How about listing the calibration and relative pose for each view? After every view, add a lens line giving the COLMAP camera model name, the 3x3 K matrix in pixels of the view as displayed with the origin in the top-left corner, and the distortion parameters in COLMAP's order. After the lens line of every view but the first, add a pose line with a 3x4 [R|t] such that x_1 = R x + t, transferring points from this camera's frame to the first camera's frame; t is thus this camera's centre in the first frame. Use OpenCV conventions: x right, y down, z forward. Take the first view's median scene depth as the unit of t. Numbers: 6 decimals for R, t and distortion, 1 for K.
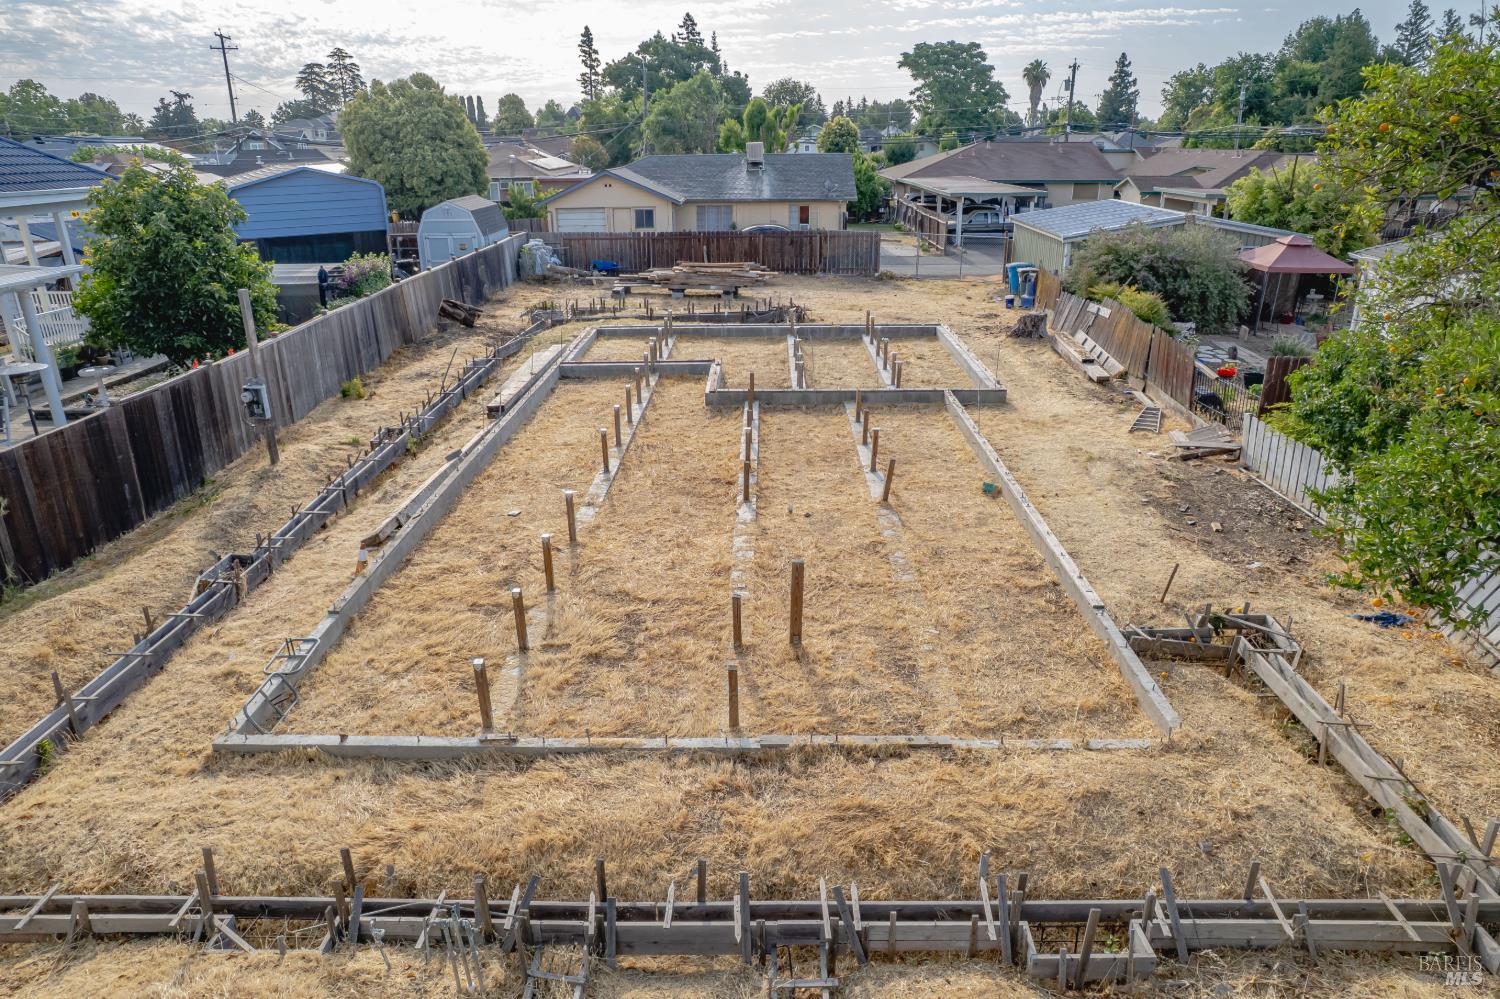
lens RADIAL K [[963.6, 0, 736.2], [0, 963.6, 499.6], [0, 0, 1]] dist [-0.087954, 0.075897]
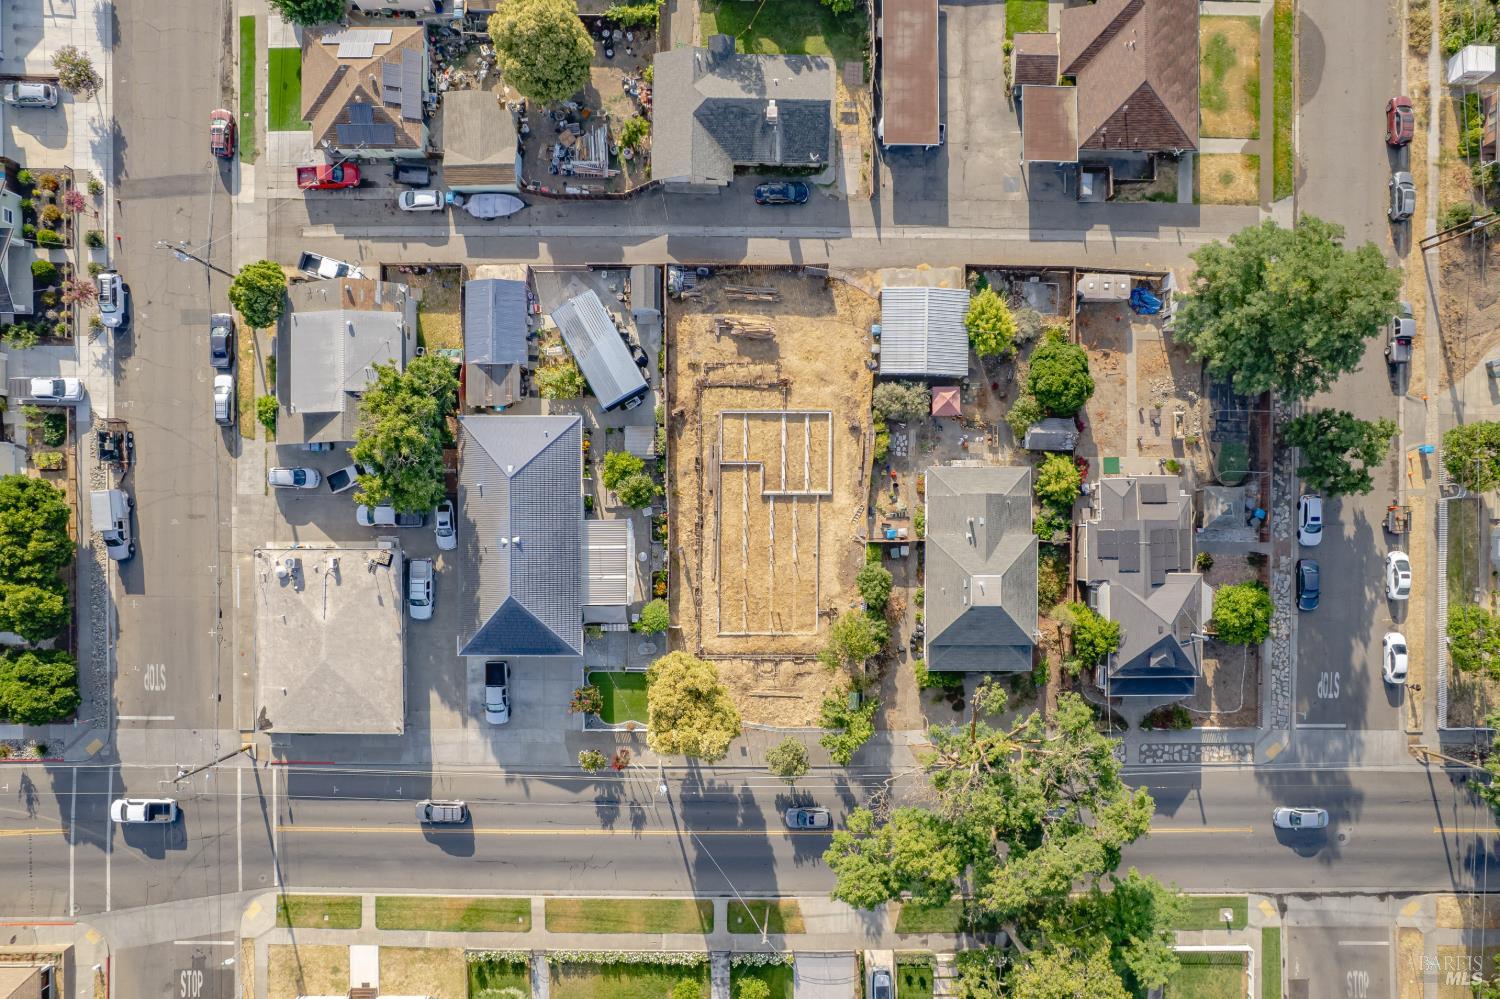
lens RADIAL K [[963.6, 0, 736.2], [0, 963.6, 499.6], [0, 0, 1]] dist [-0.087954, 0.075897]
pose [[0.999710, -0.024001, 0.001754, -0.103711], [0.007103, 0.363906, 0.931408, -2.835418], [-0.022993, -0.931126, 0.363971, -0.393590]]
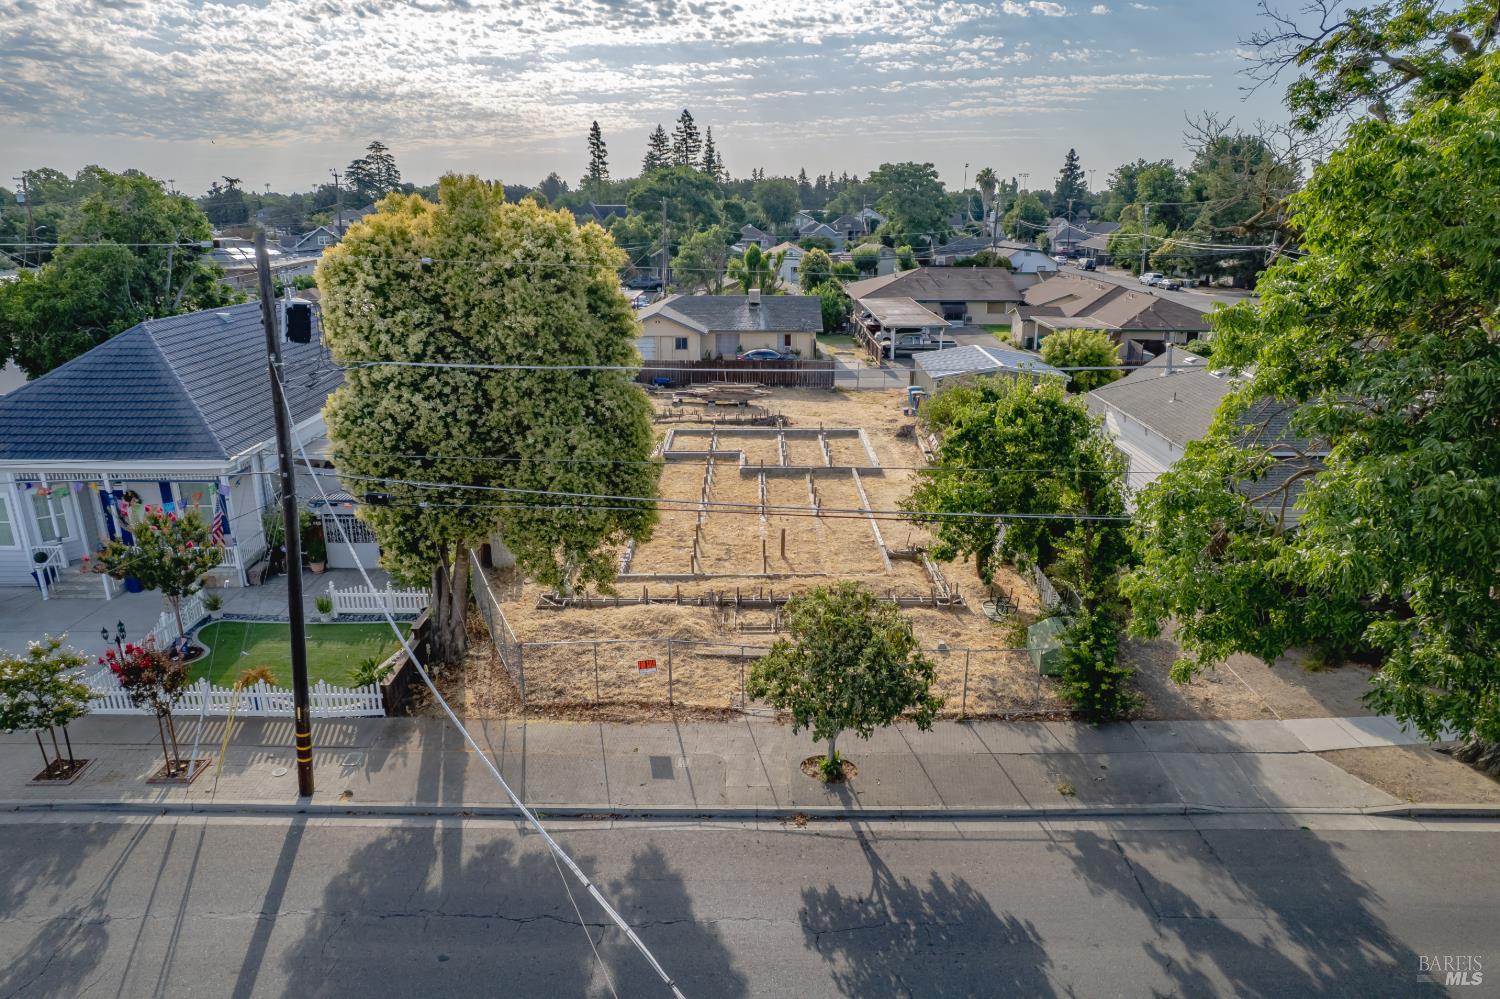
lens RADIAL K [[963.6, 0, 736.2], [0, 963.6, 499.6], [0, 0, 1]] dist [-0.087954, 0.075897]
pose [[0.999875, 0.003865, 0.015322, -0.050280], [-0.003045, 0.998578, -0.053225, 0.049167], [-0.015506, 0.053172, 0.998465, -0.777406]]
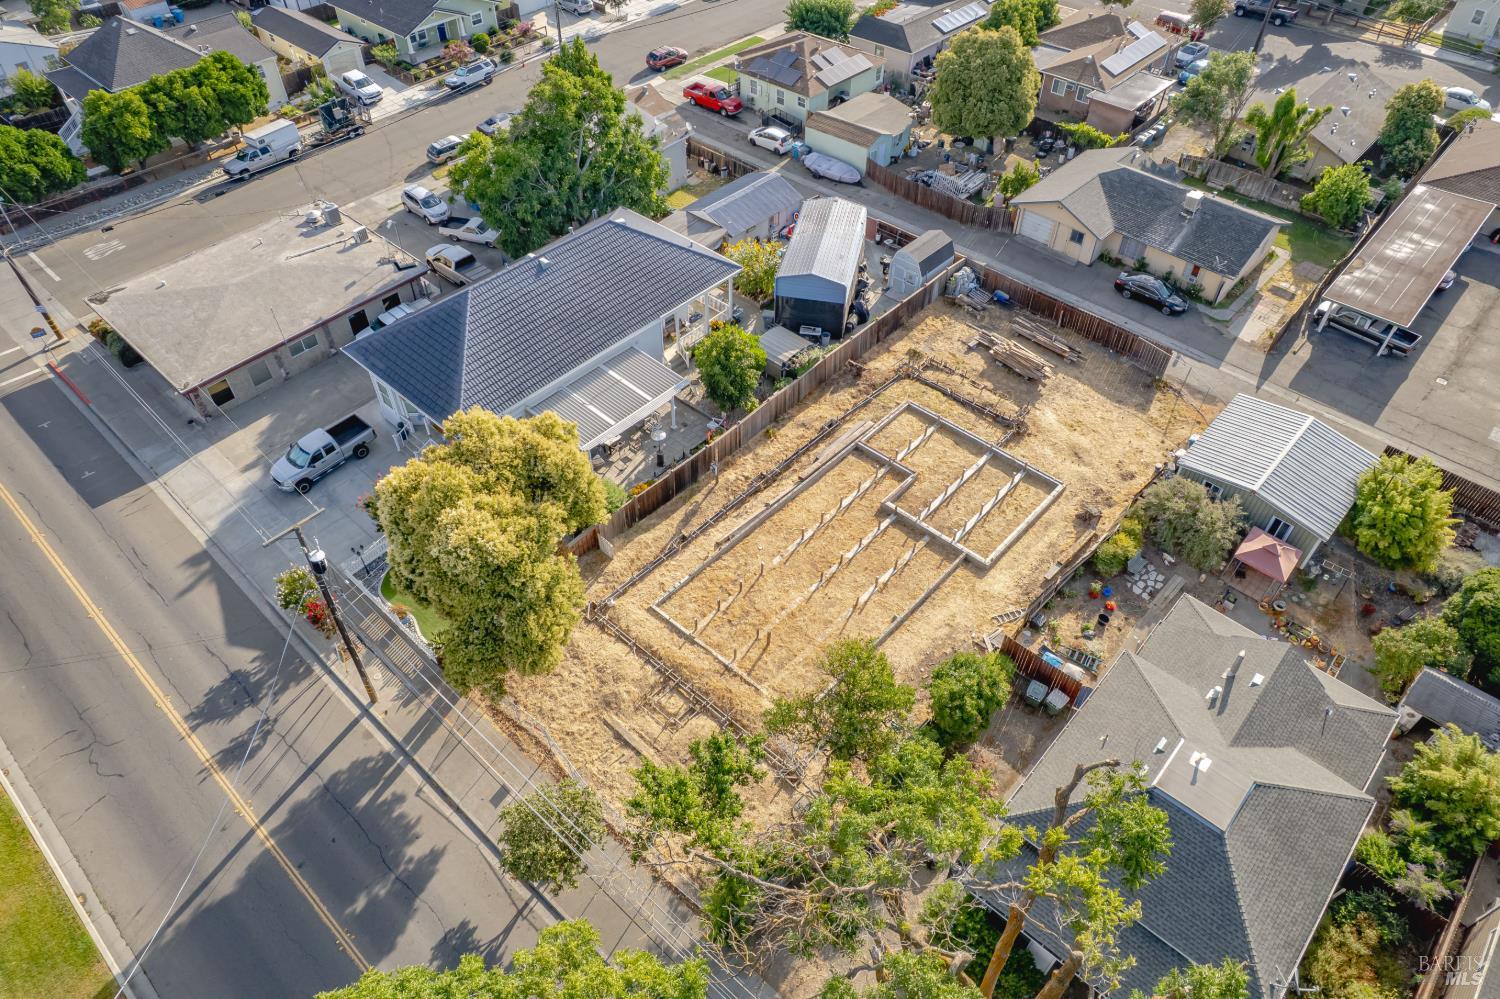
lens RADIAL K [[963.6, 0, 736.2], [0, 963.6, 499.6], [0, 0, 1]] dist [-0.087954, 0.075897]
pose [[0.751781, 0.478048, -0.454197, 0.548696], [-0.239509, 0.839707, 0.487368, -0.839797], [0.614378, -0.257610, 0.745773, -0.710450]]
